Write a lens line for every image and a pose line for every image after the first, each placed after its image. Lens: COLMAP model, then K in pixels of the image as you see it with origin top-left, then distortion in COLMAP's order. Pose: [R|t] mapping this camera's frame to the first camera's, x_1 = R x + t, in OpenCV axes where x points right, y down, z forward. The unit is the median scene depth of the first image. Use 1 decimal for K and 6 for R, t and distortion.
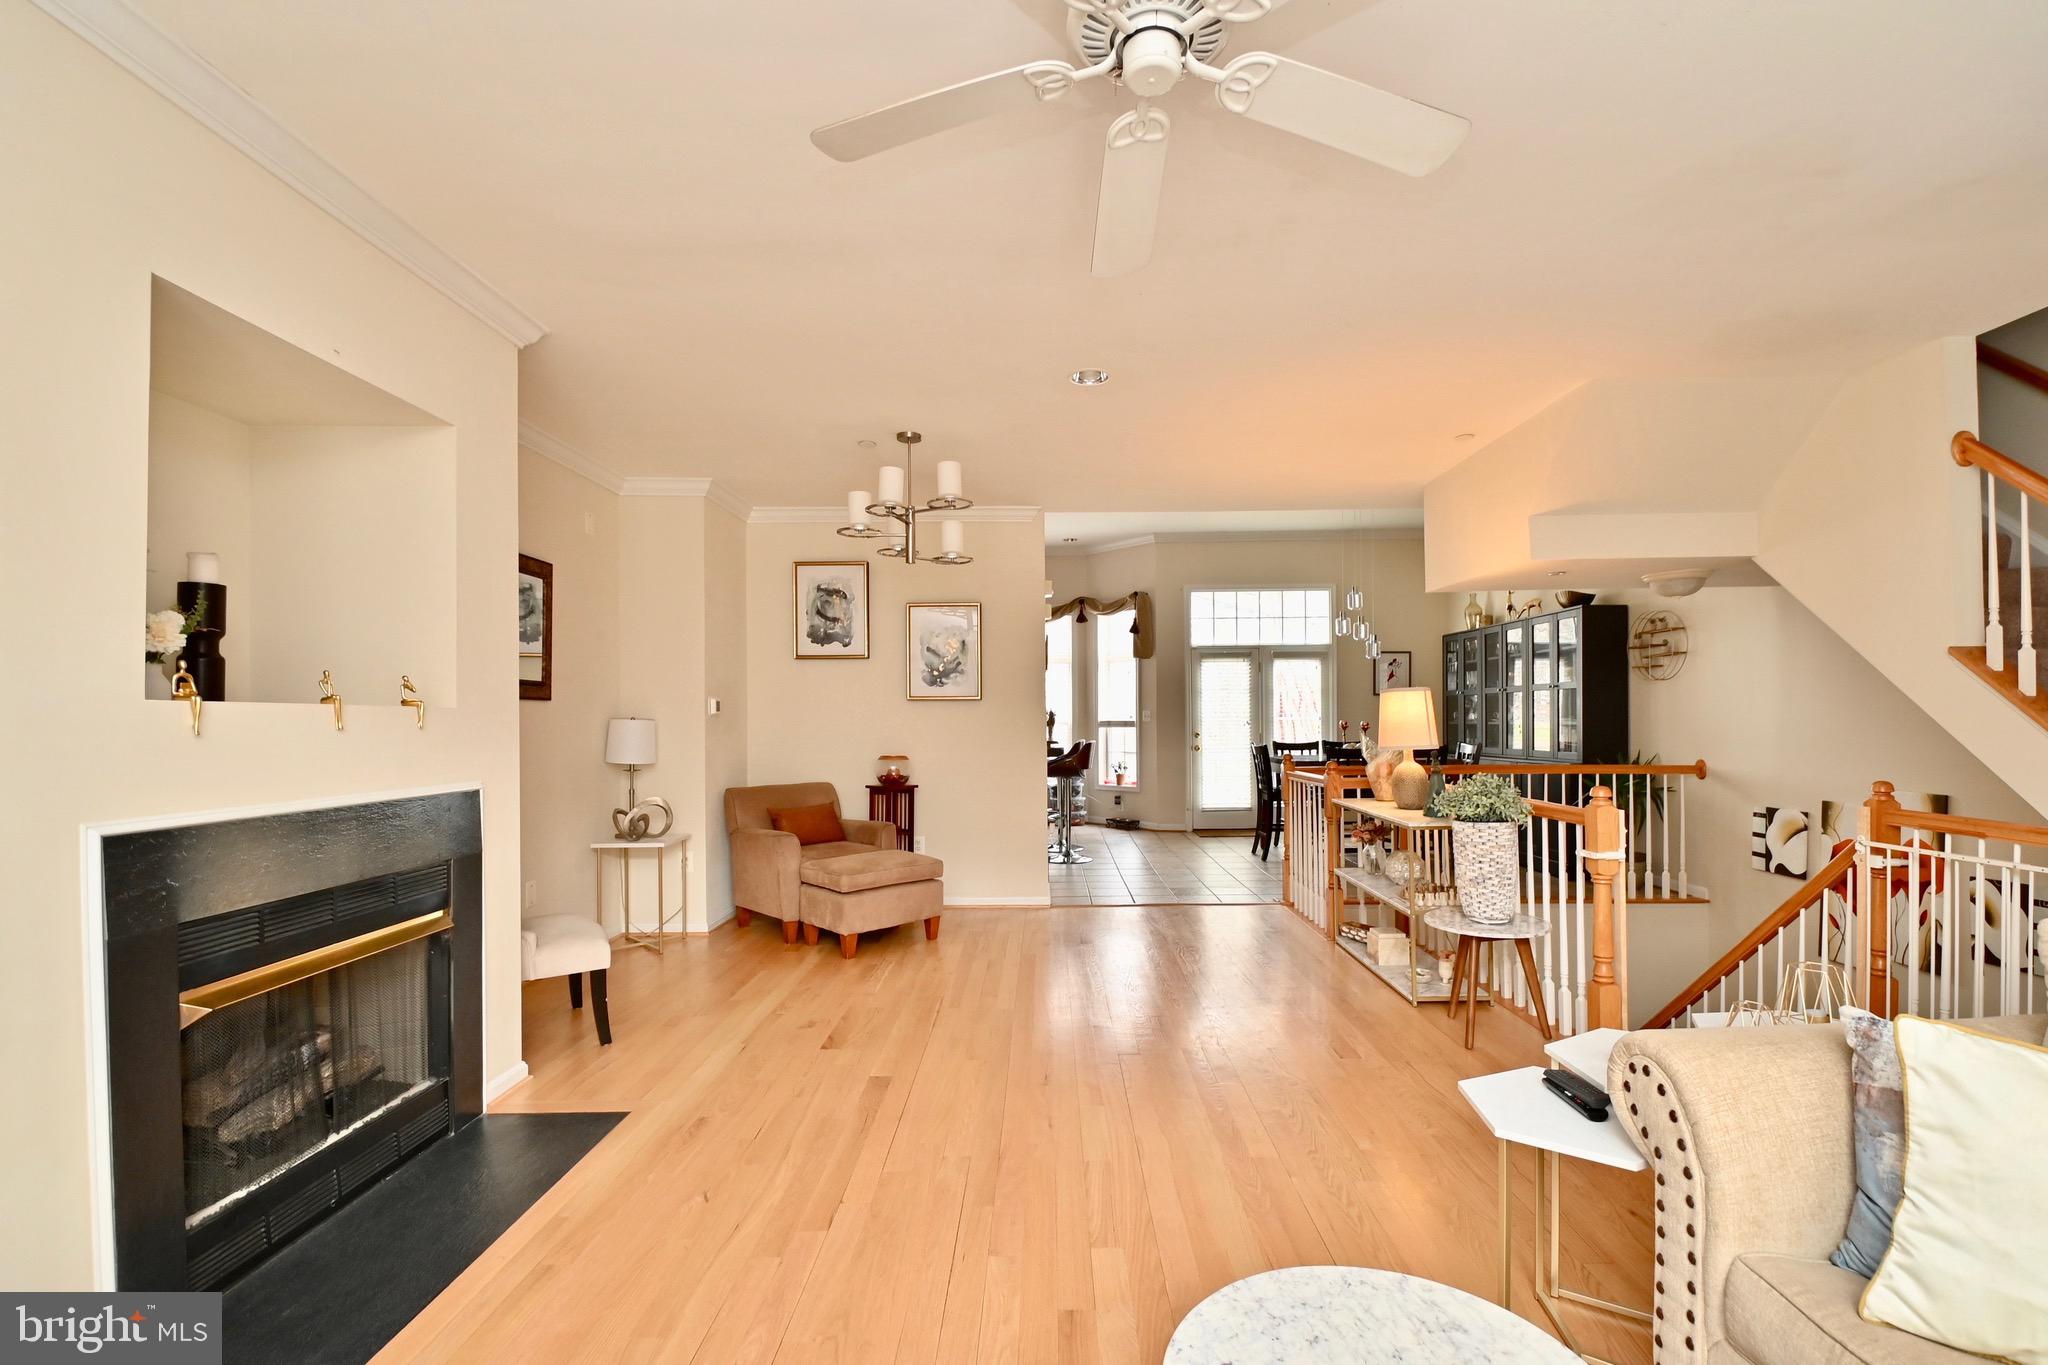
lens RADIAL K [[912.4, 0, 1035.0], [0, 912.4, 717.7], [0, 0, 1]] dist [-0.000265, -0.000116]
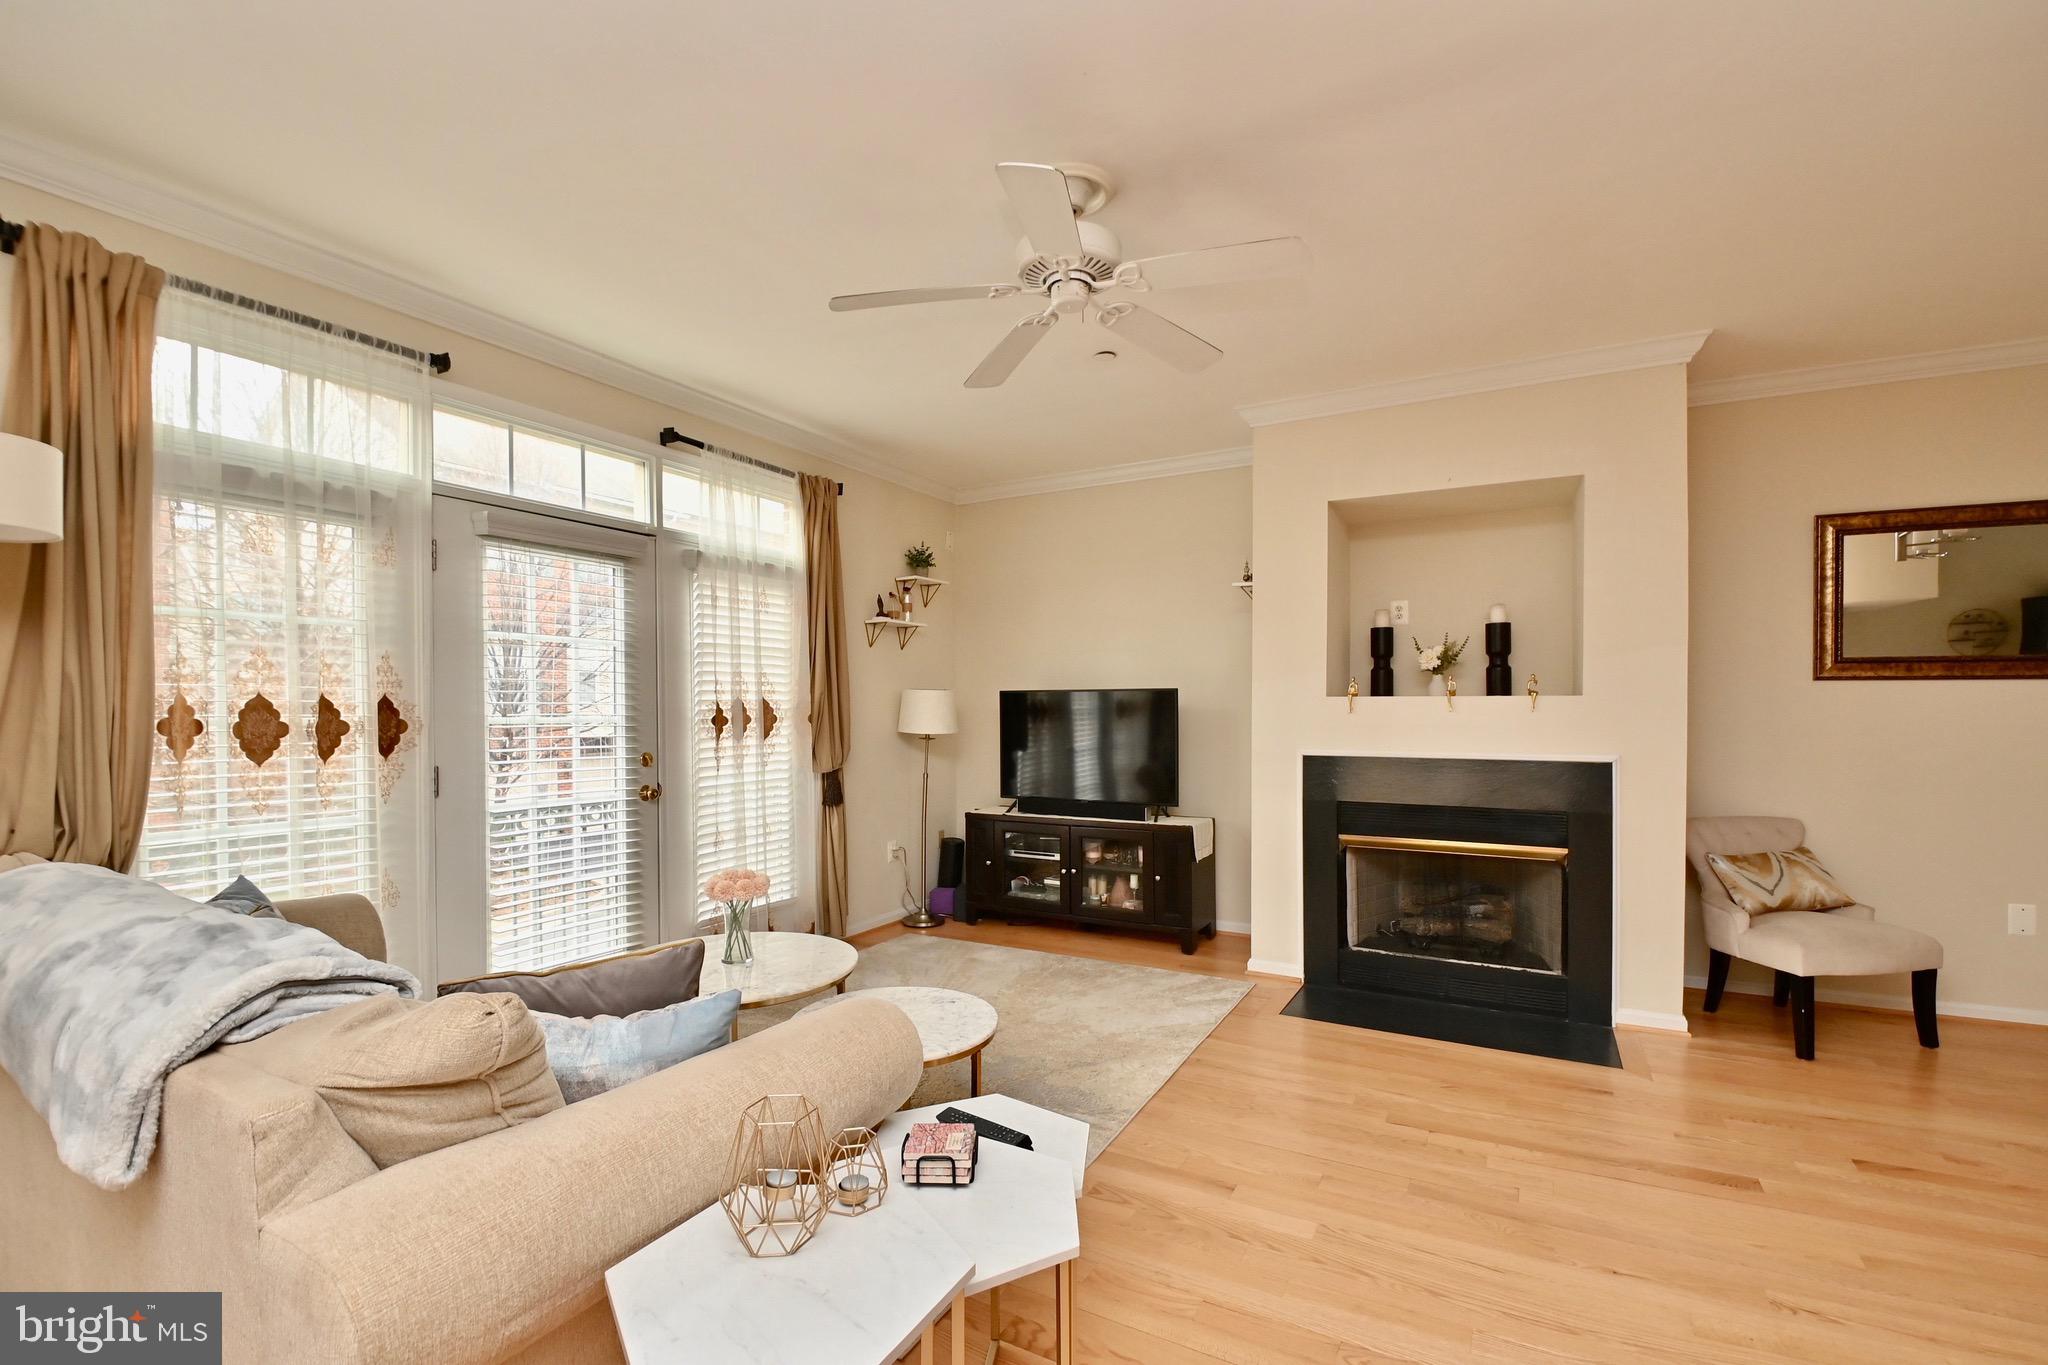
lens RADIAL K [[912.4, 0, 1035.0], [0, 912.4, 717.7], [0, 0, 1]] dist [-0.000265, -0.000116]
pose [[-0.464051, 0.024732, -0.885463, 1.006785], [0.011308, 0.999694, 0.021997, -0.020783], [0.885736, 0.000195, -0.464189, 1.074643]]
